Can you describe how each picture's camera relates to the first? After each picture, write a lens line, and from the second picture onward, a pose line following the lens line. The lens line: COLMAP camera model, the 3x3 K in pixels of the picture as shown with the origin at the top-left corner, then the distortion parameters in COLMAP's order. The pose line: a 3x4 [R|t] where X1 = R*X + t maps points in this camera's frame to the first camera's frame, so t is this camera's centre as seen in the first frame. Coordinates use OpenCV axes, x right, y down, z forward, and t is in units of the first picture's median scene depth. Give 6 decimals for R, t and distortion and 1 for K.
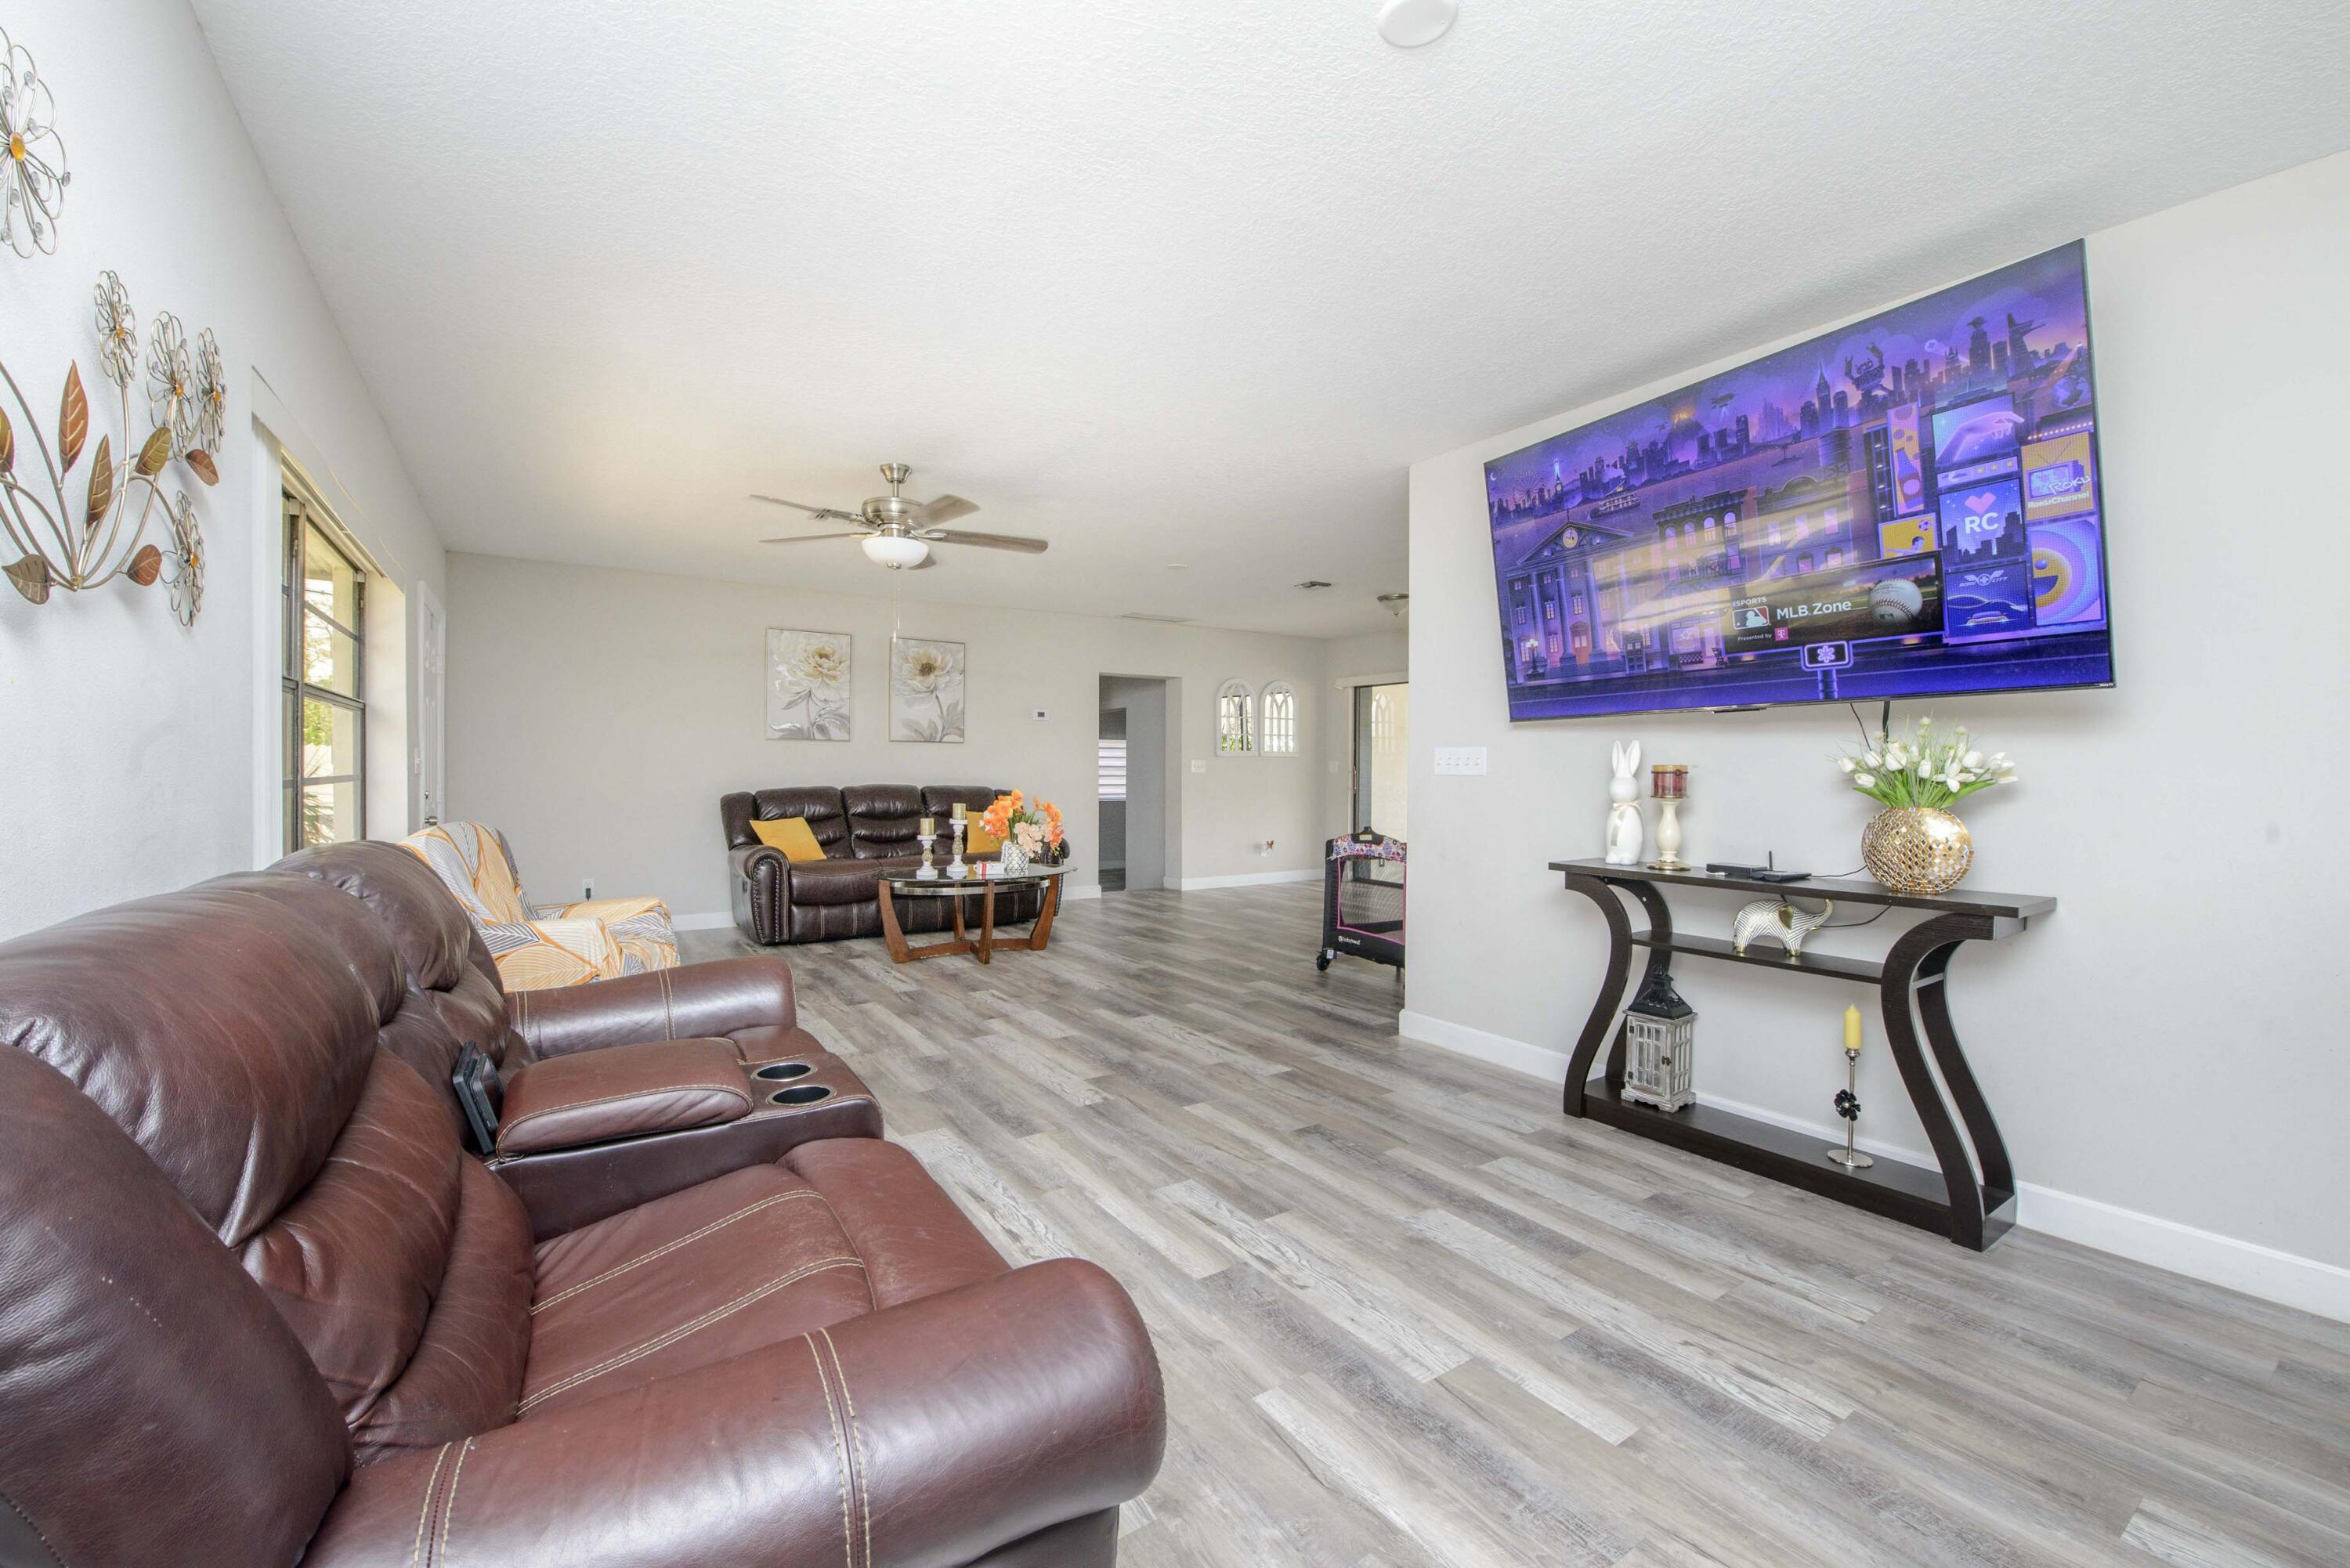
lens RADIAL K [[948.3, 0, 1161.3], [0, 948.3, 780.2], [0, 0, 1]] dist [-0.020239, -0.000552]
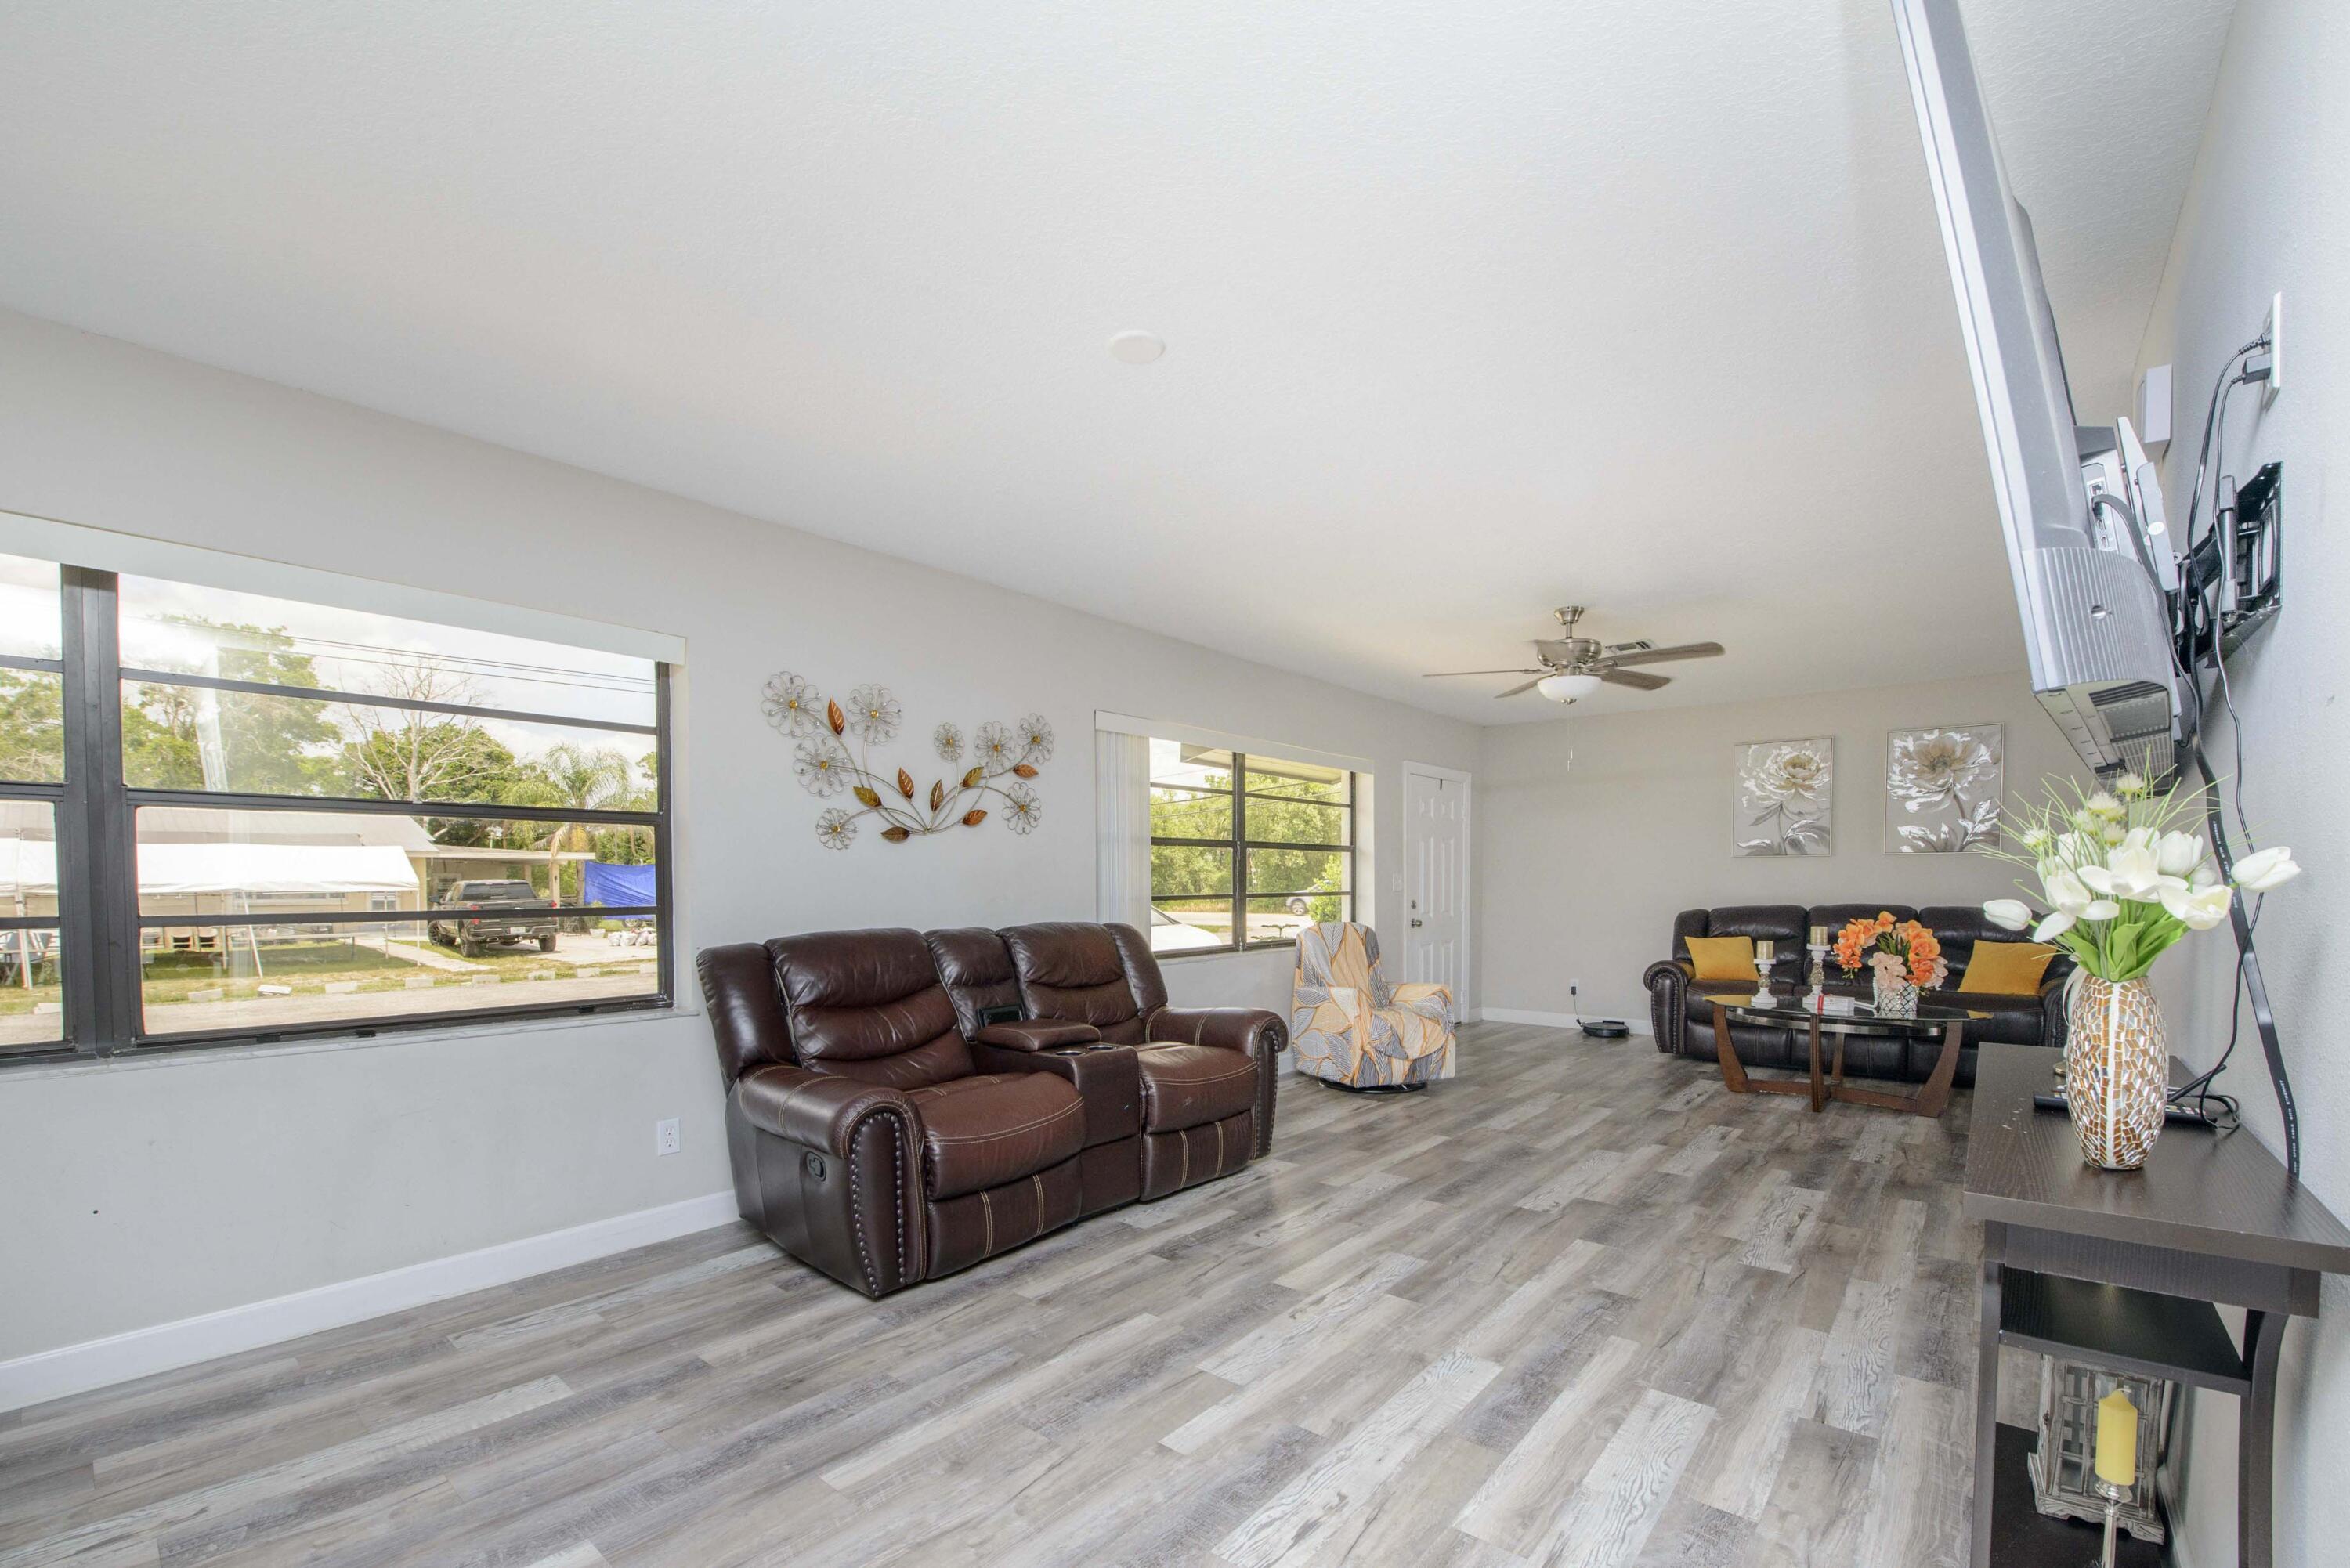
lens RADIAL K [[976.2, 0, 1181.8], [0, 976.2, 909.2], [0, 0, 1]] dist [-0.023207, -0.000264]
pose [[0.281148, 0.019255, -0.959471, 0.900960], [-0.008450, 0.999810, 0.017589, -0.003704], [0.959627, 0.003162, 0.281257, 0.355451]]
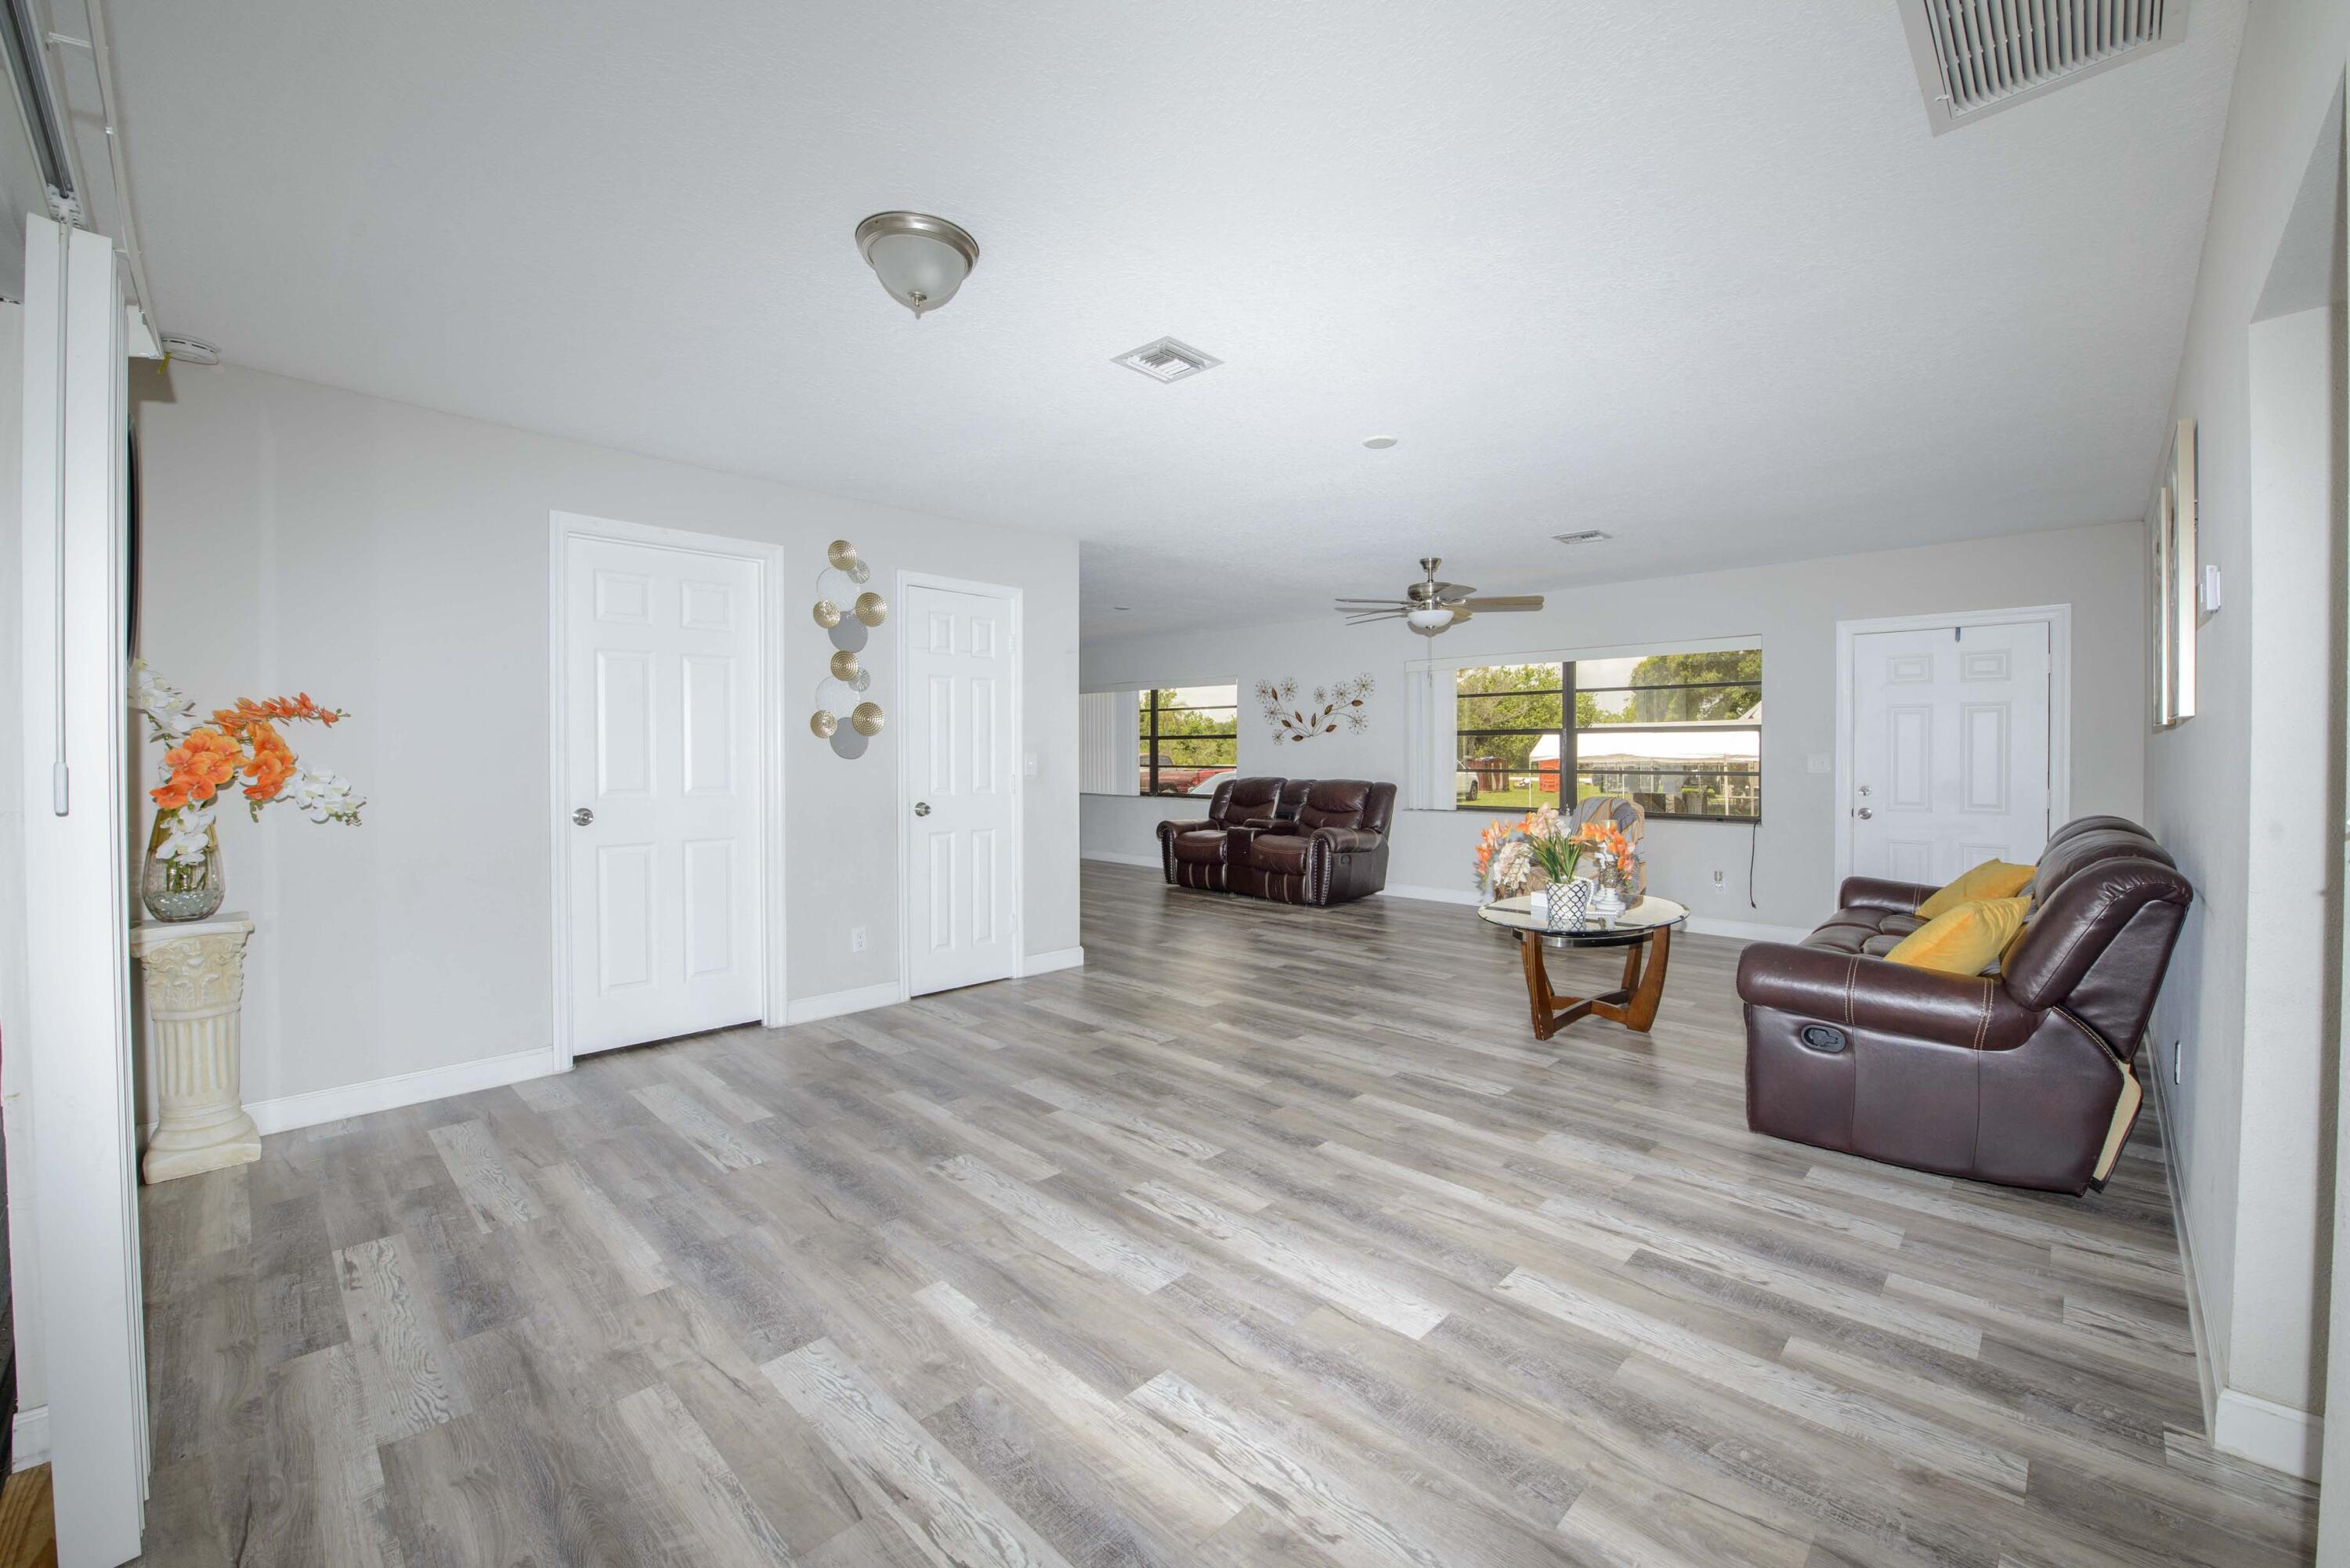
lens RADIAL K [[963.9, 0, 1174.7], [0, 963.9, 762.6], [0, 0, 1]] dist [-0.022299, -0.000046]
pose [[-0.978485, -0.001002, -0.206315, 0.551113], [-0.006635, 0.999624, 0.026615, -0.077430], [0.206210, 0.027411, -0.978124, 3.200189]]
